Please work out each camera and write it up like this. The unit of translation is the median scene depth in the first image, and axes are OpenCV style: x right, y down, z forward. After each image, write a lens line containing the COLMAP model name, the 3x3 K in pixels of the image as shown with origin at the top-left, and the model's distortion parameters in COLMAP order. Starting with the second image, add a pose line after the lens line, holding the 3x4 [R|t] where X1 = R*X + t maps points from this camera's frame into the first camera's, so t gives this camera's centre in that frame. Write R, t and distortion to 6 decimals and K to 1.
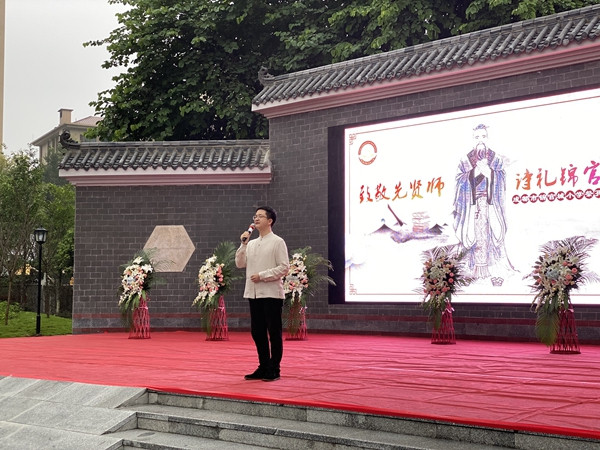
lens RADIAL K [[893.4, 0, 289.2], [0, 893.4, 215.5], [0, 0, 1]] dist [0.099274, 0.000000]
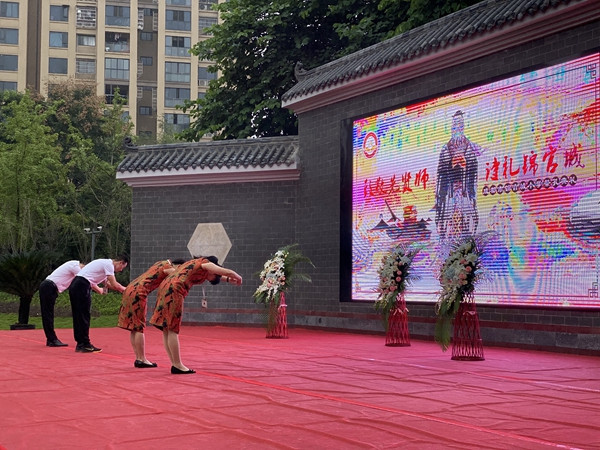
lens RADIAL K [[893.4, 0, 295.6], [0, 893.4, 224.2], [0, 0, 1]] dist [0.099274, 0.000000]
pose [[0.953669, -0.014334, -0.300518, 0.301447], [0.019749, 0.999693, 0.014987, -0.001329], [0.300210, -0.020228, 0.953659, 0.056890]]
